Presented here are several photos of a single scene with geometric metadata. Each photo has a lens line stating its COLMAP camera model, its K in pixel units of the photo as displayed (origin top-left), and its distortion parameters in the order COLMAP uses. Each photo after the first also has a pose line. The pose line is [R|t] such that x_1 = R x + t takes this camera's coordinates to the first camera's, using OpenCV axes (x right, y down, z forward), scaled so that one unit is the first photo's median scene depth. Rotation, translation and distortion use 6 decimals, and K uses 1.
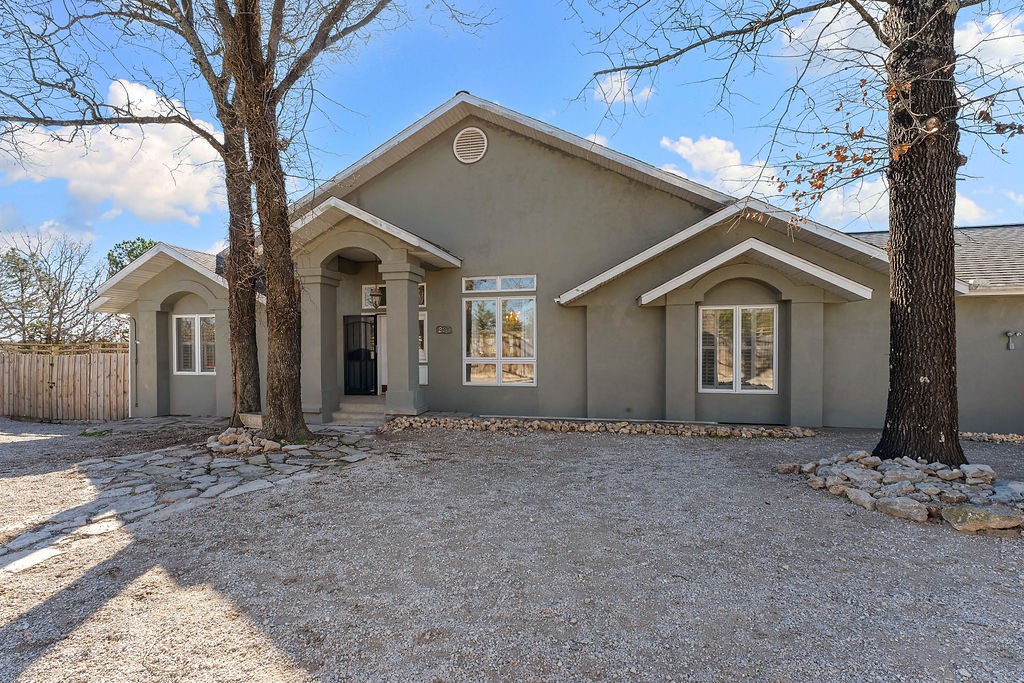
lens RADIAL K [[440.7, 0, 512.3], [0, 440.7, 349.9], [0, 0, 1]] dist [0.004502, 0.000062]
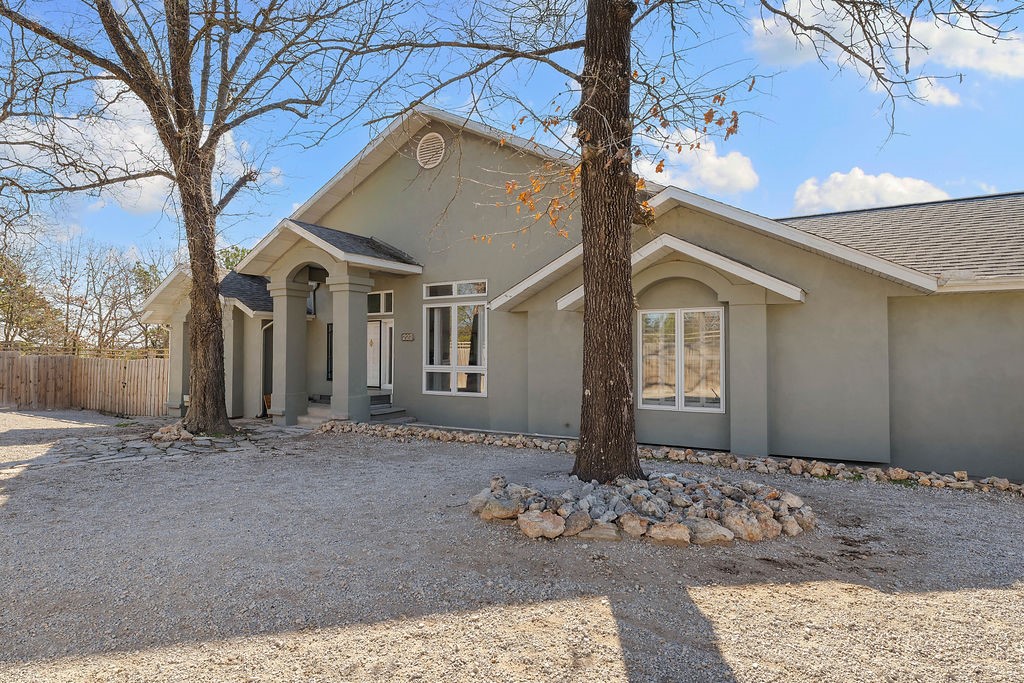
lens RADIAL K [[559.0, 0, 511.9], [0, 559.0, 344.5], [0, 0, 1]] dist [0.014915, 0.000230]
pose [[0.951013, 0.000403, -0.309149, 0.531495], [-0.007330, 0.999747, -0.021245, -0.005570], [0.309063, 0.022471, 0.950776, -0.135599]]
